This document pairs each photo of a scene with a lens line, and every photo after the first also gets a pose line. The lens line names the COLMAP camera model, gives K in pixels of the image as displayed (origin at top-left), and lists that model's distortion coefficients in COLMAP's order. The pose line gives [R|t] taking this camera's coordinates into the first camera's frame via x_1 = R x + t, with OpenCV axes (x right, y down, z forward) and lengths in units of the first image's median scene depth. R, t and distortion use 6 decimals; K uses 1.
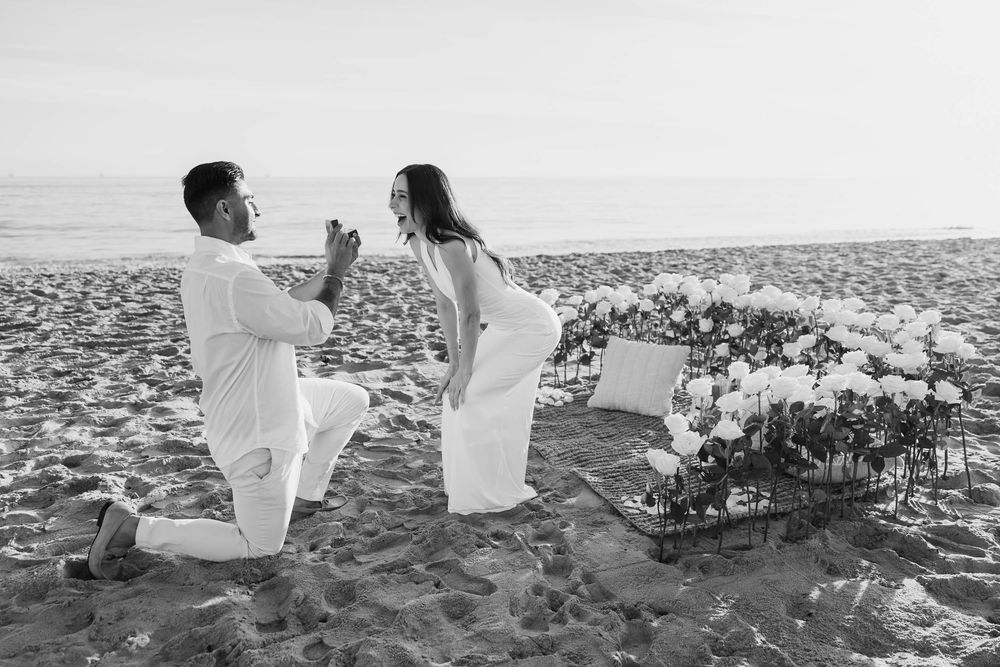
lens RADIAL K [[836.8, 0, 509.2], [0, 836.8, 334.3], [0, 0, 1]] dist [0.005725, 0.006818]
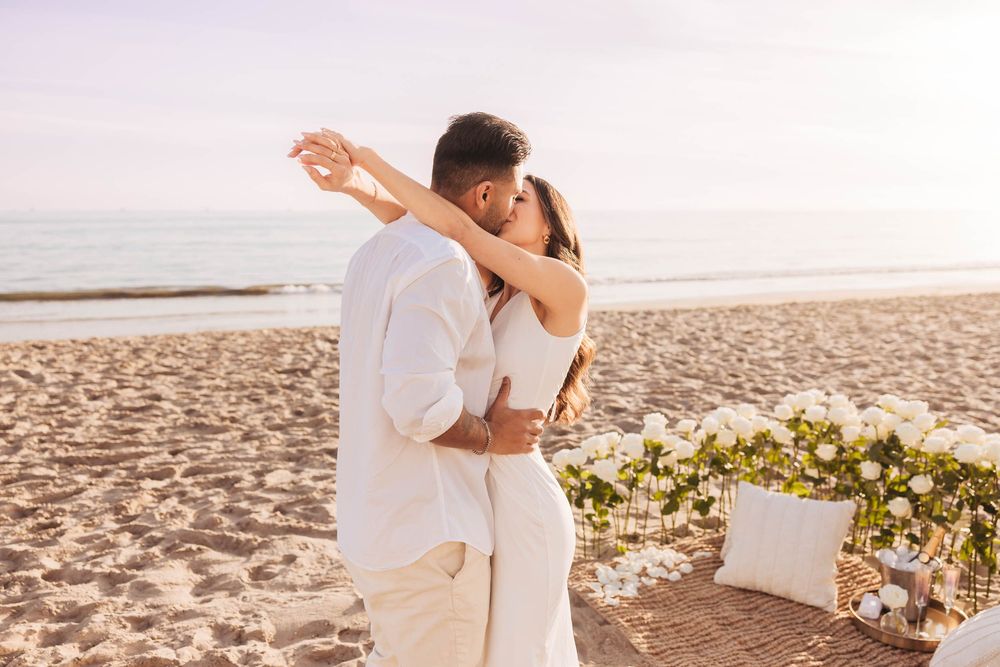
lens RADIAL K [[846.4, 0, 520.6], [0, 846.4, 338.1], [0, 0, 1]] dist [0.006342, 0.004199]
pose [[0.999916, 0.000241, -0.012925, -0.063399], [-0.000670, 0.999449, -0.033176, -0.096532], [0.012910, 0.033182, 0.999366, 0.221275]]
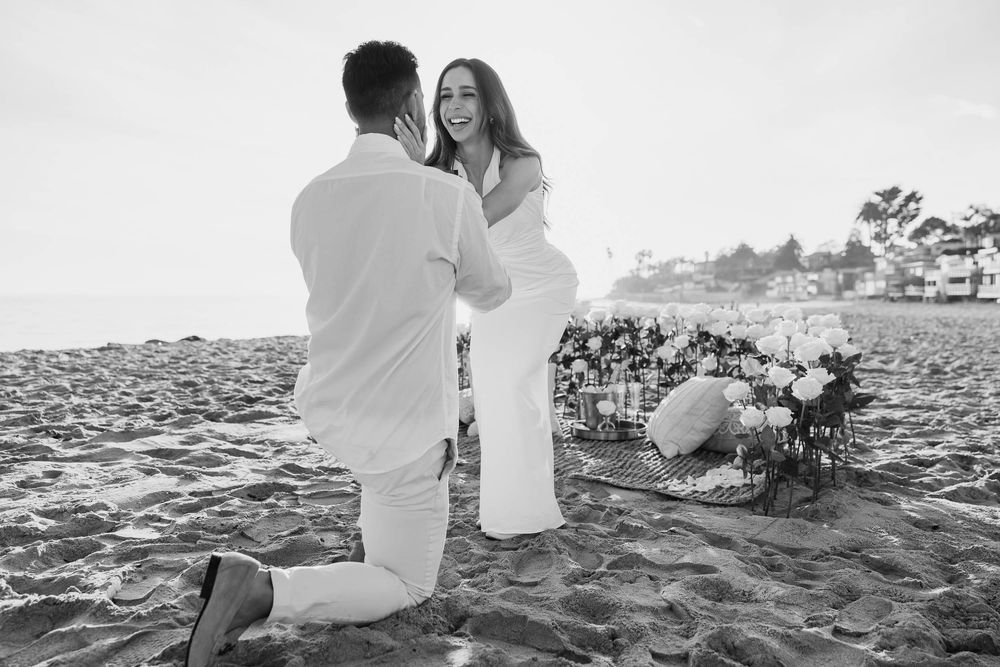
lens RADIAL K [[829.0, 0, 513.3], [0, 829.0, 330.2], [0, 0, 1]] dist [0.006053, 0.002304]
pose [[0.807820, -0.020540, 0.589071, -0.364908], [0.108858, 0.987400, -0.114852, 0.075184], [-0.579289, 0.156905, 0.799878, 0.213892]]
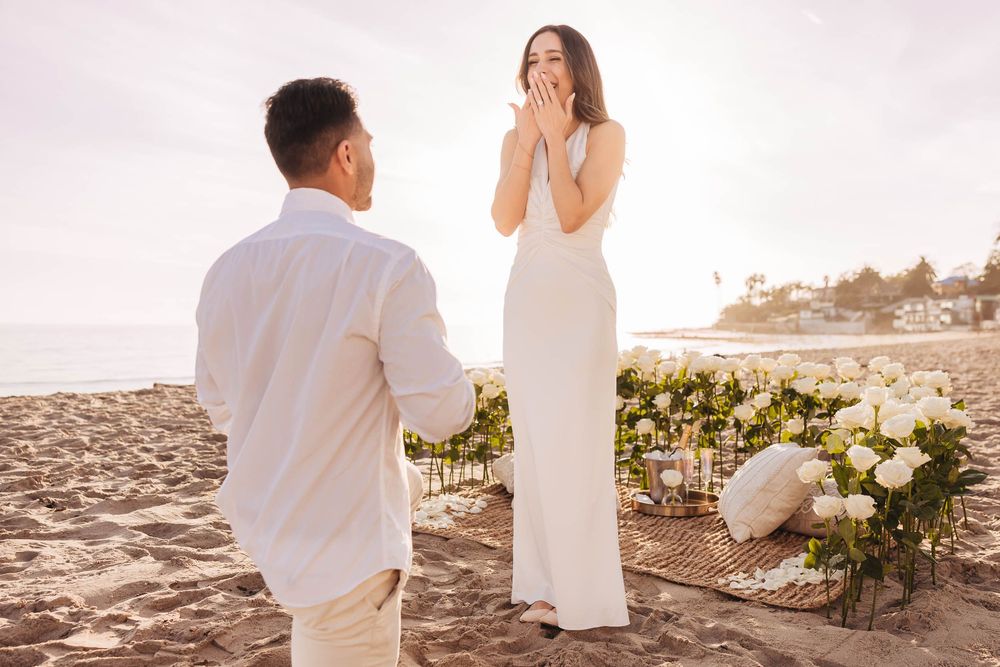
lens RADIAL K [[907.0, 0, 564.9], [0, 907.0, 371.0], [0, 0, 1]] dist [0.007667, -0.003939]
pose [[0.837731, -0.023901, 0.545560, -0.303374], [0.100339, 0.988770, -0.110756, 0.052825], [-0.536786, 0.147525, 0.830721, 0.223516]]
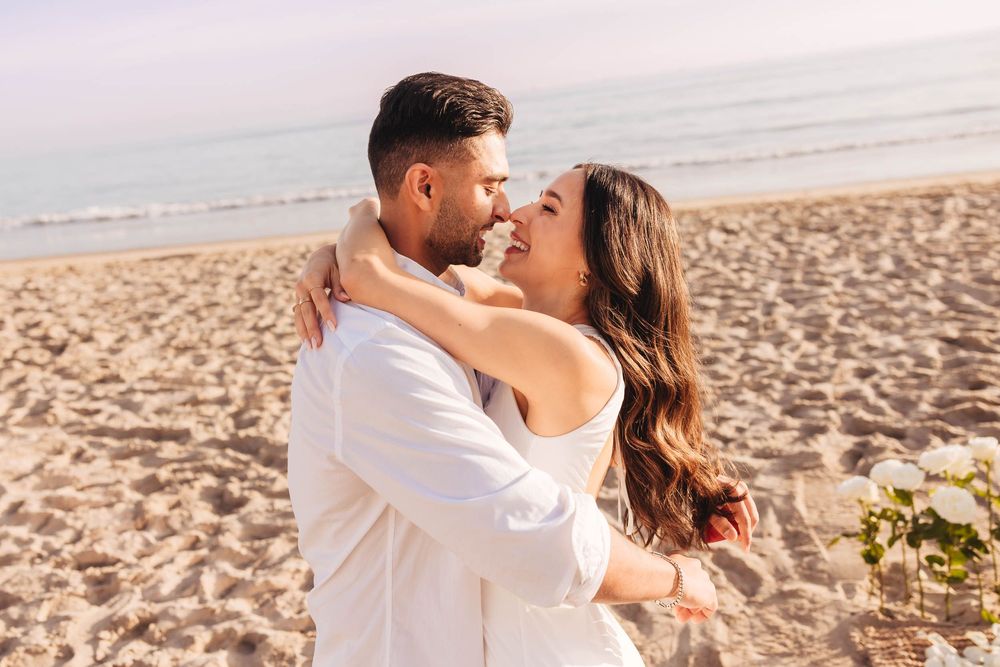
lens RADIAL K [[830.4, 0, 460.2], [0, 830.4, 316.2], [0, 0, 1]] dist [0.007307, 0.006836]
pose [[0.803800, 0.050427, -0.592759, 0.048270], [0.017947, 0.993892, 0.108889, -0.168843], [0.594629, -0.098163, 0.797985, 0.417925]]
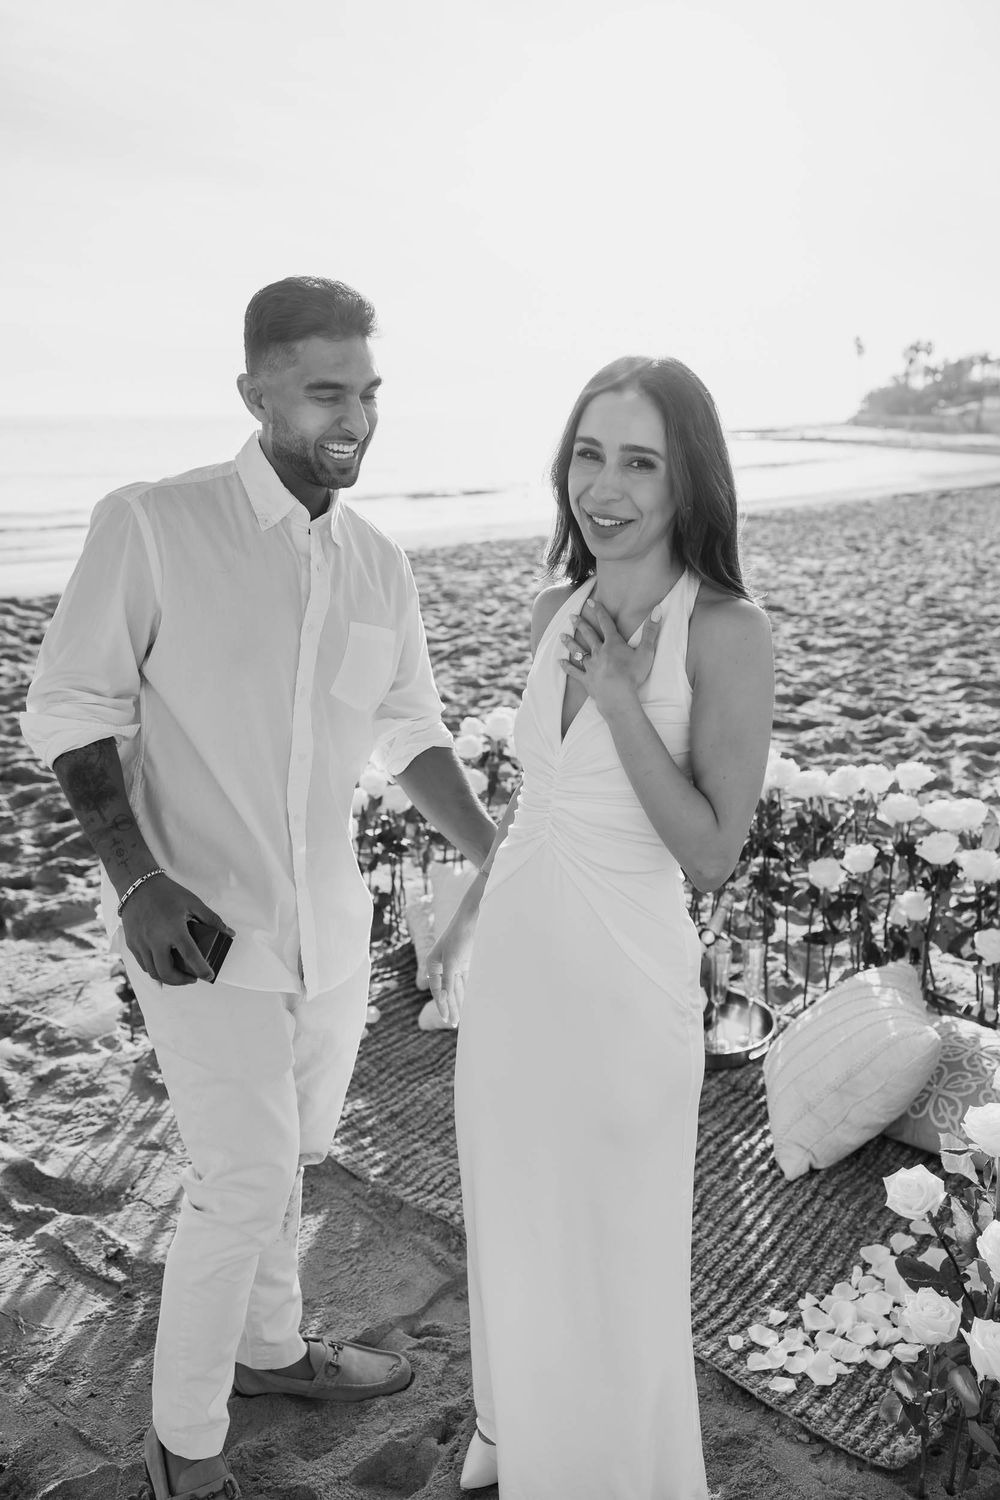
lens RADIAL K [[1269.6, 0, 504.7], [0, 1269.6, 723.9], [0, 0, 1]] dist [0.006342, 0.004199]
pose [[0.886936, -0.107690, 0.449163, -0.154617], [0.082636, 0.993747, 0.075082, -0.123749], [-0.454440, -0.029476, 0.890290, 0.317942]]
